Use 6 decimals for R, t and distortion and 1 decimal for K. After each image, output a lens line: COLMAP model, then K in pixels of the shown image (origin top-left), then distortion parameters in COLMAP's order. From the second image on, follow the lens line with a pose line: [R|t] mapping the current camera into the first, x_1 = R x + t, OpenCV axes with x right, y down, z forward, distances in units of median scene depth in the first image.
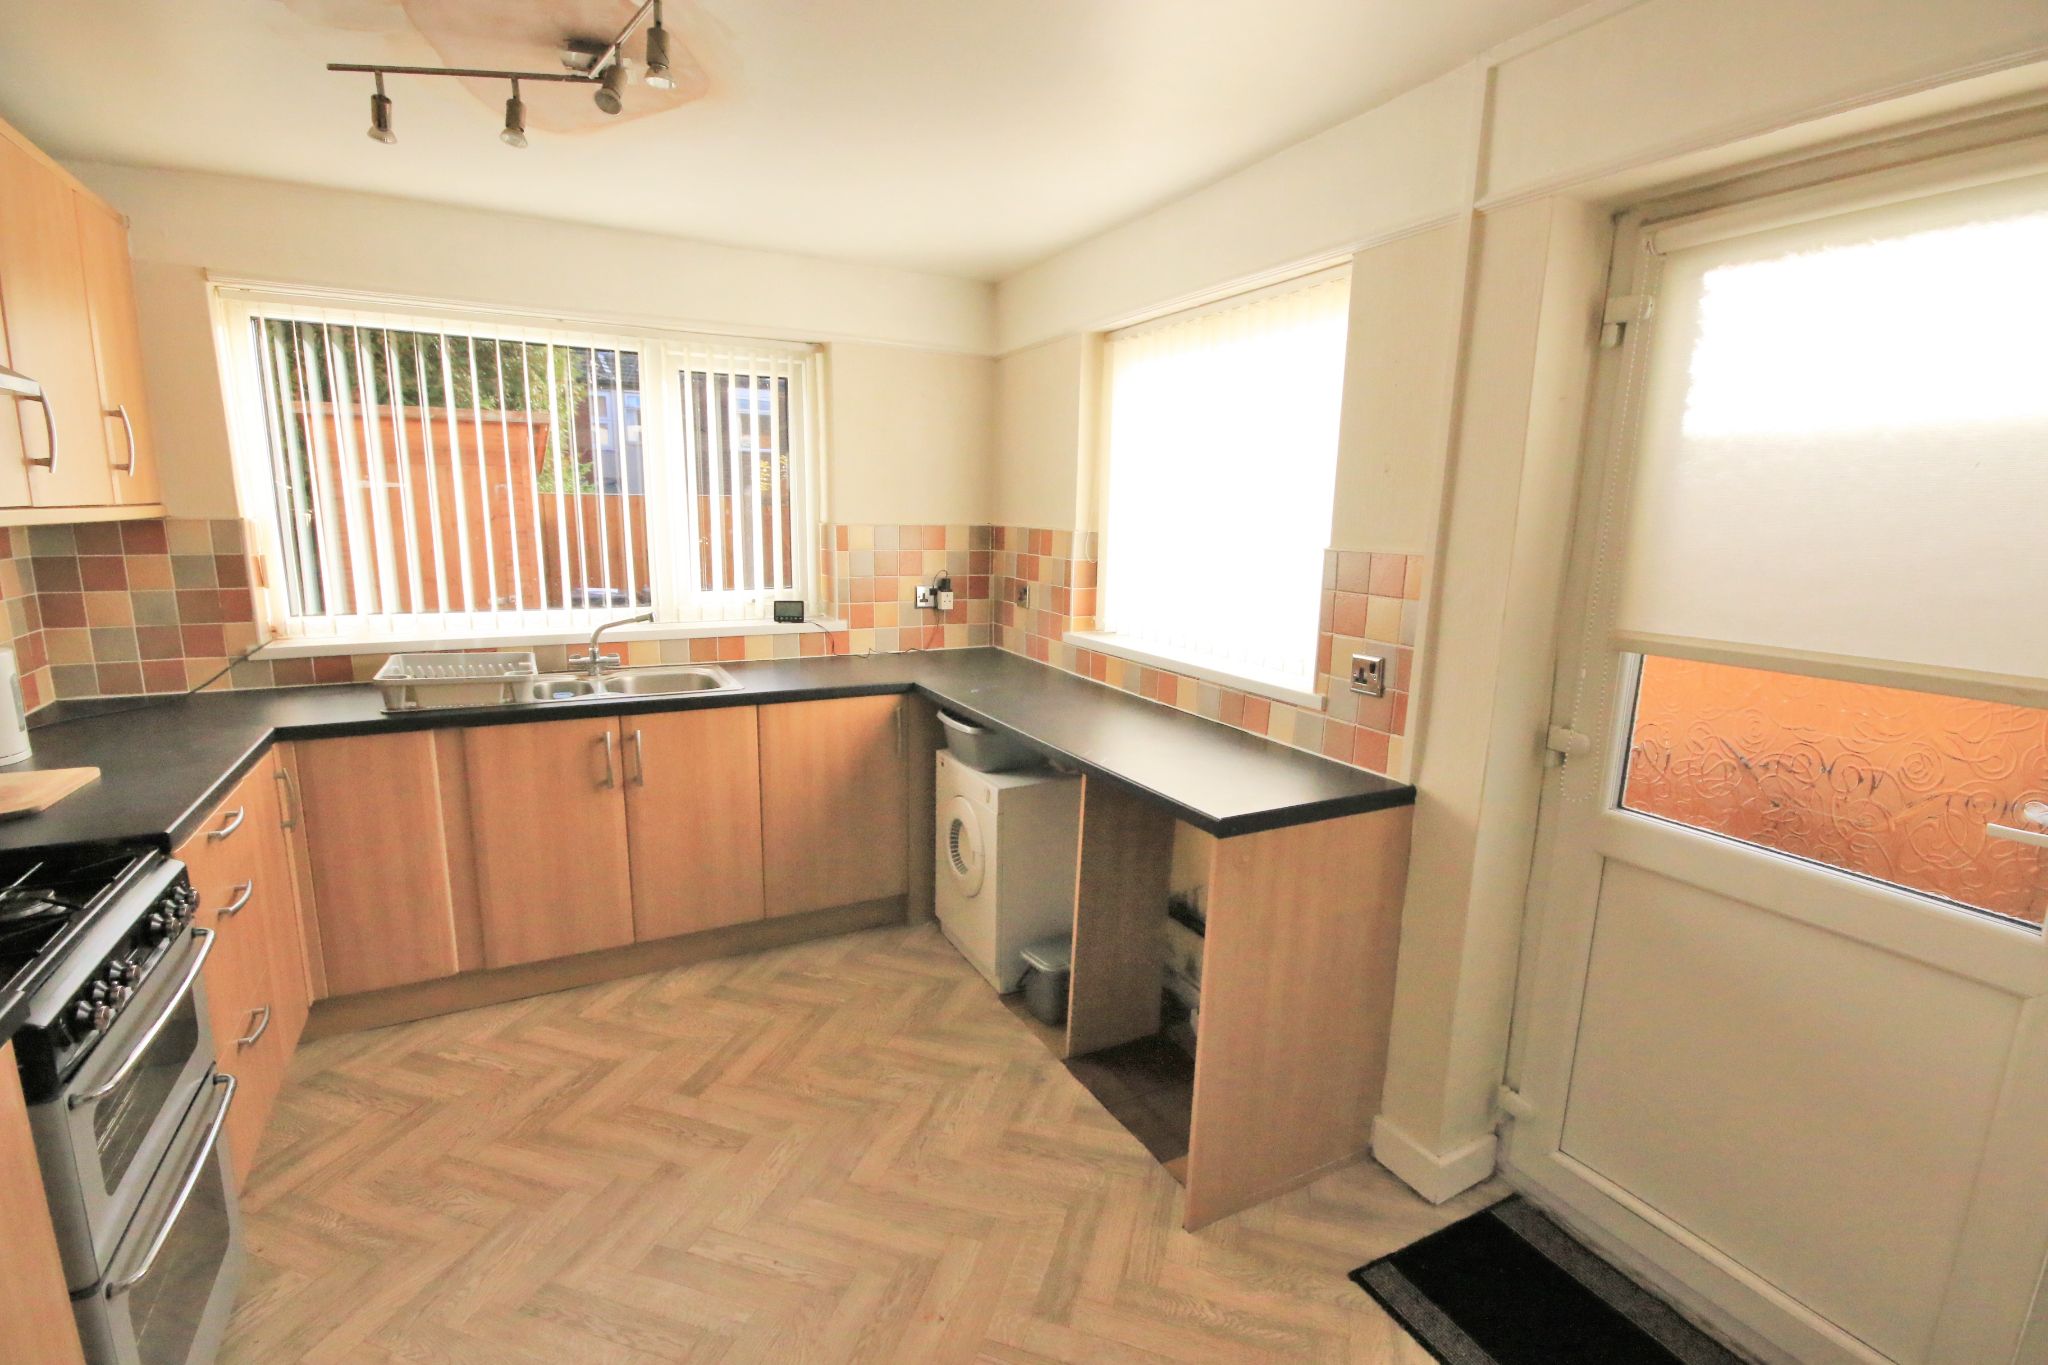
lens RADIAL K [[947.7, 0, 1028.0], [0, 947.7, 706.9], [0, 0, 1]] dist [-0.014367, -0.000262]
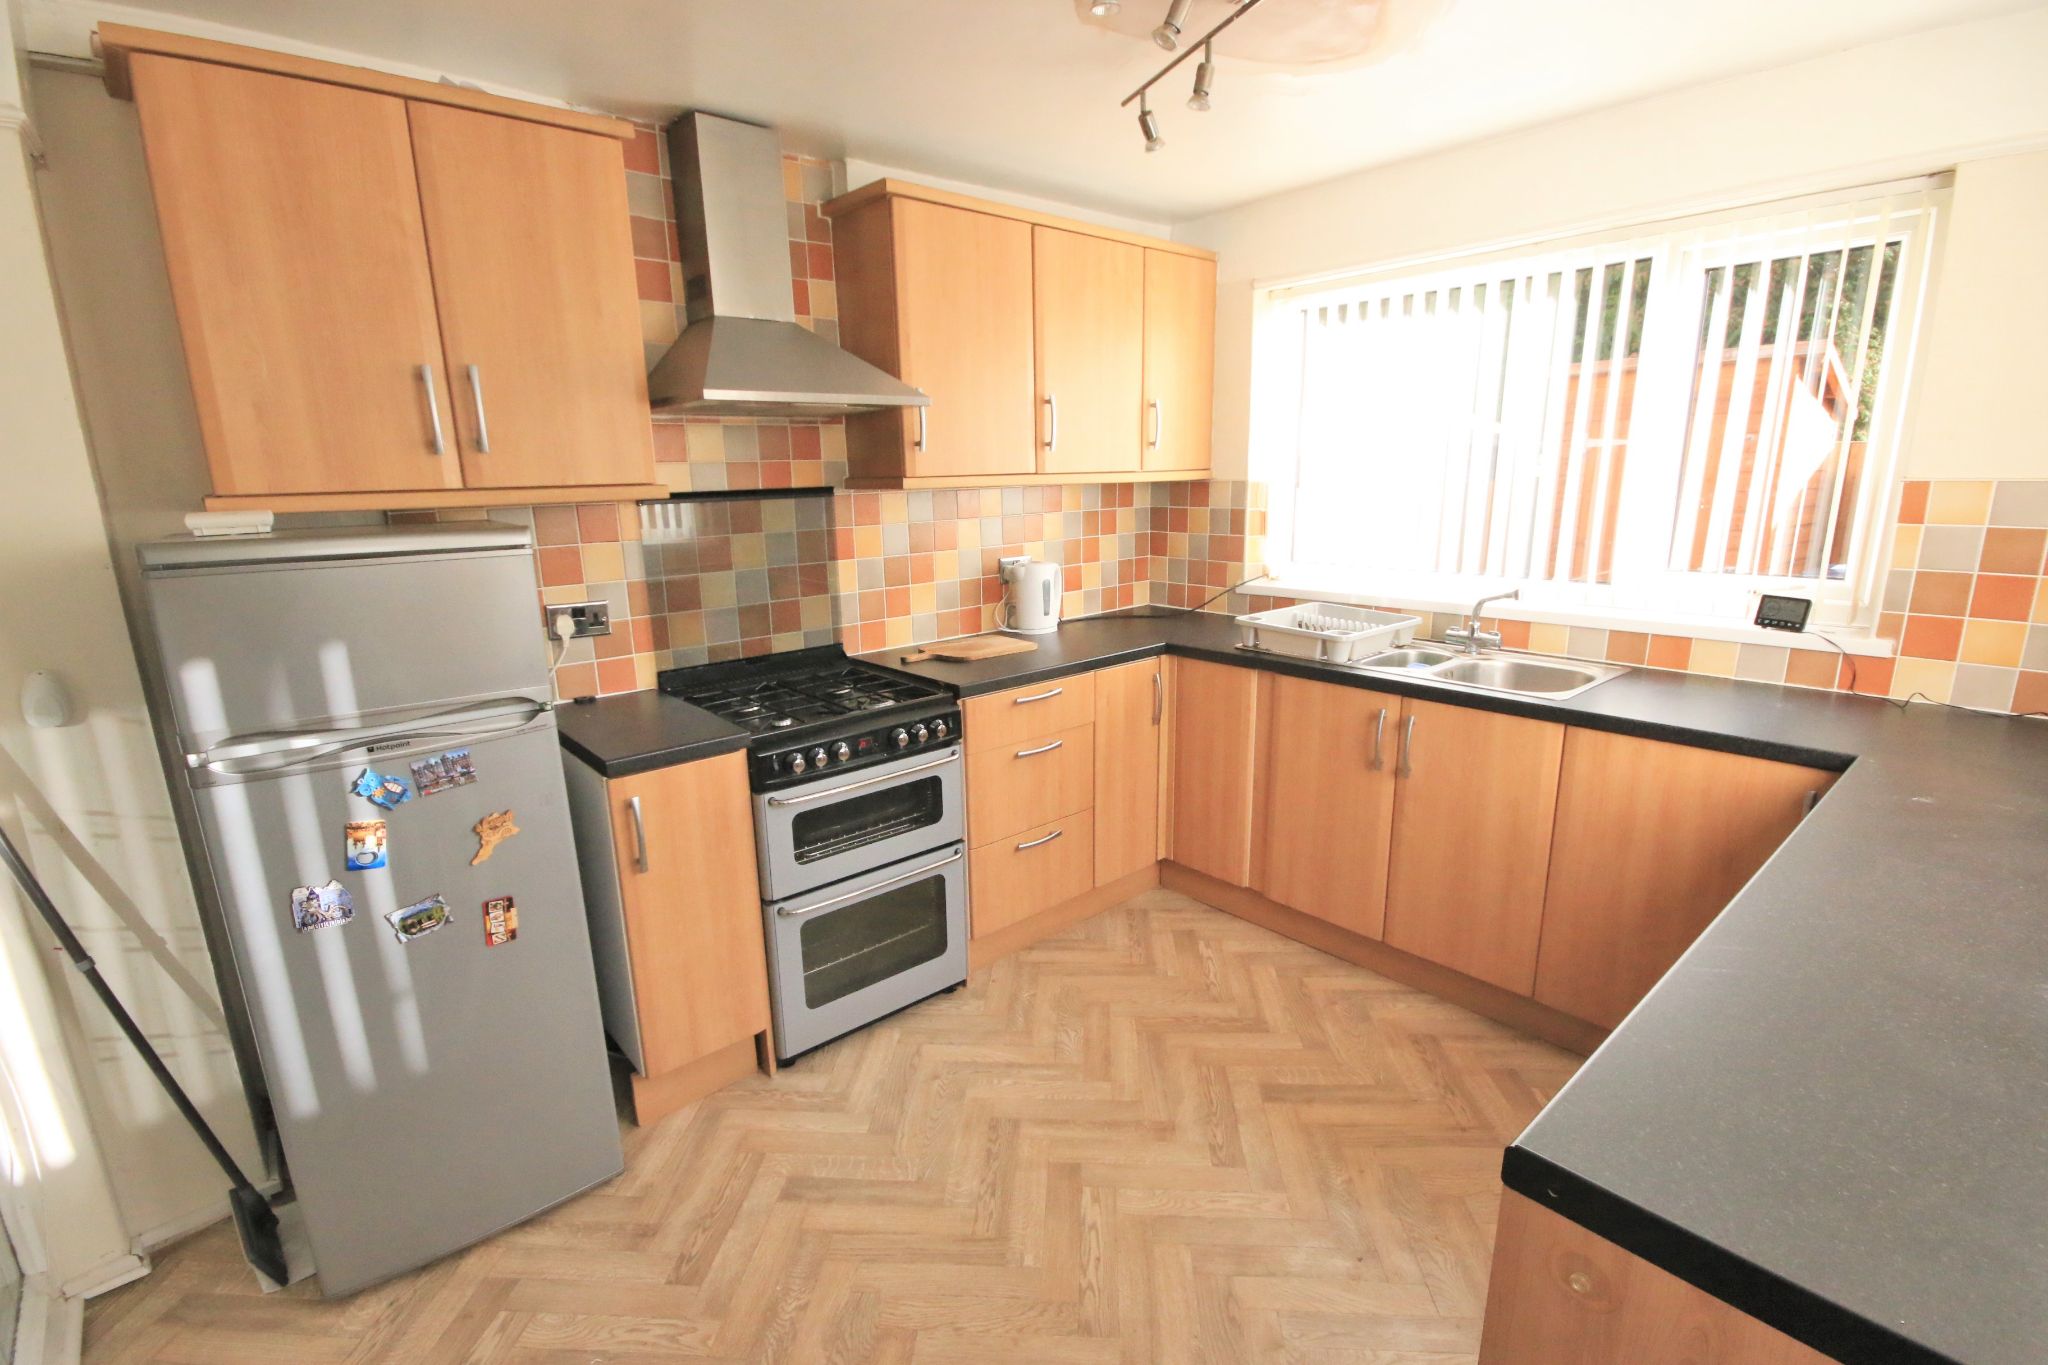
lens RADIAL K [[947.7, 0, 1028.0], [0, 947.7, 706.9], [0, 0, 1]] dist [-0.014367, -0.000262]
pose [[0.197610, 0.214633, -0.956495, 0.375900], [-0.176285, 0.967610, 0.180707, -0.083299], [0.964300, 0.132906, 0.229046, 0.465112]]
